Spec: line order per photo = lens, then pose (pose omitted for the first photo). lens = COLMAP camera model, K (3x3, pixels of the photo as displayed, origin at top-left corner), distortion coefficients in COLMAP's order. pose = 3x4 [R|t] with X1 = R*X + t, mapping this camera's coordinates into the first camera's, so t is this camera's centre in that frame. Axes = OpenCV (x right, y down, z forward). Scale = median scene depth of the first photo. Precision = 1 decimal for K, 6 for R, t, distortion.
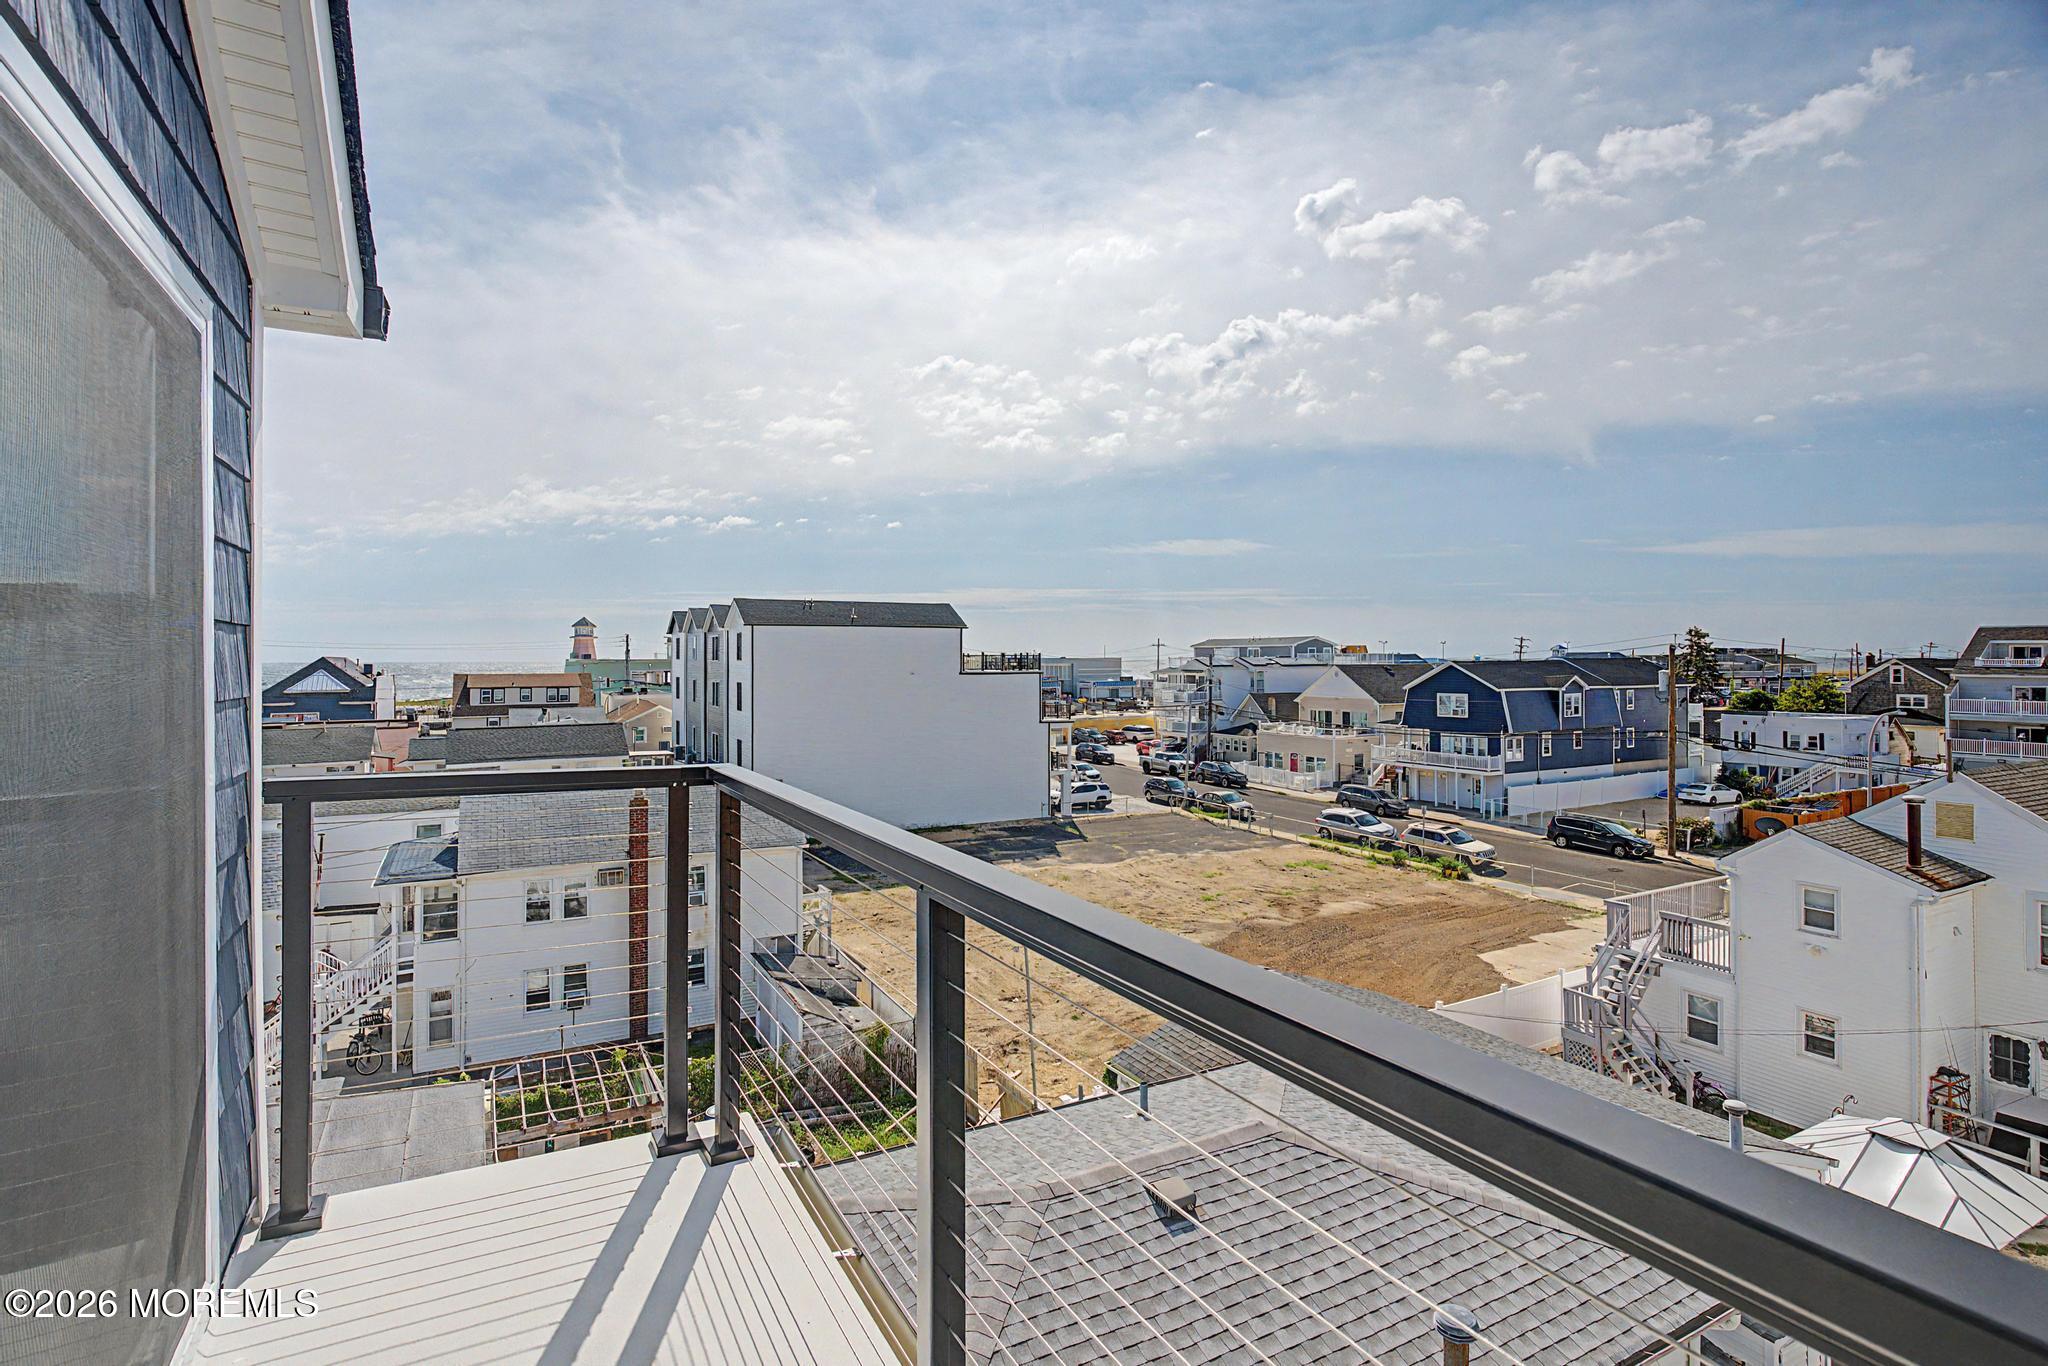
lens RADIAL K [[1008.5, 0, 1026.3], [0, 1008.5, 663.1], [0, 0, 1]] dist [-0.002217, 0.003718]
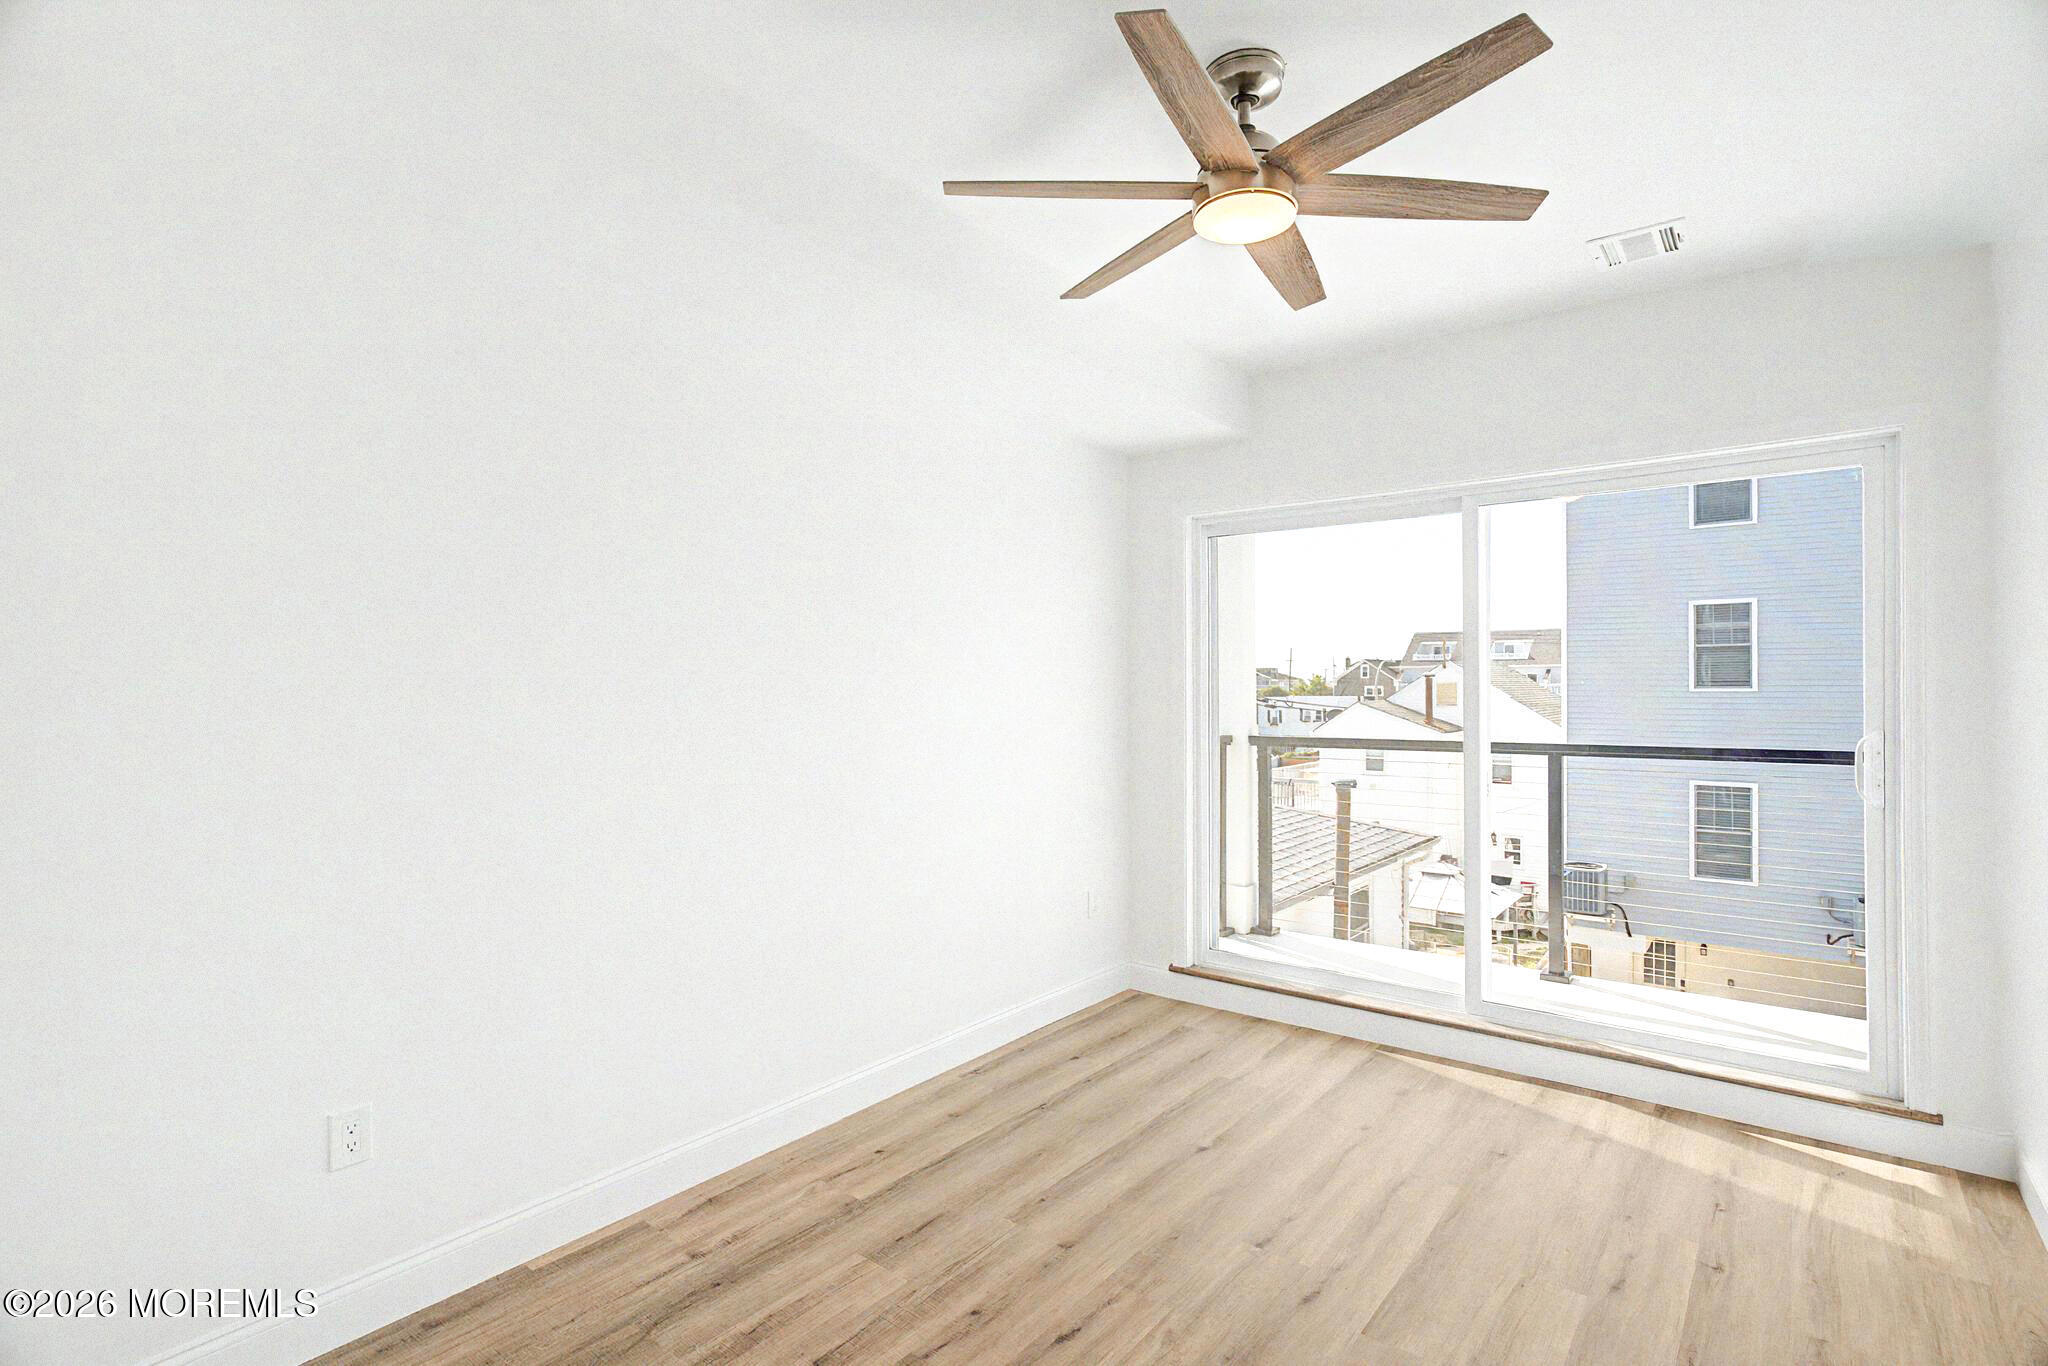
lens RADIAL K [[1008.5, 0, 1012.0], [0, 1008.5, 675.9], [0, 0, 1]] dist [-0.002217, 0.003718]
pose [[0.924939, -0.017445, 0.379716, -0.674751], [0.014373, 0.999837, 0.010925, -0.040084], [-0.379844, -0.004647, 0.925039, 0.260063]]
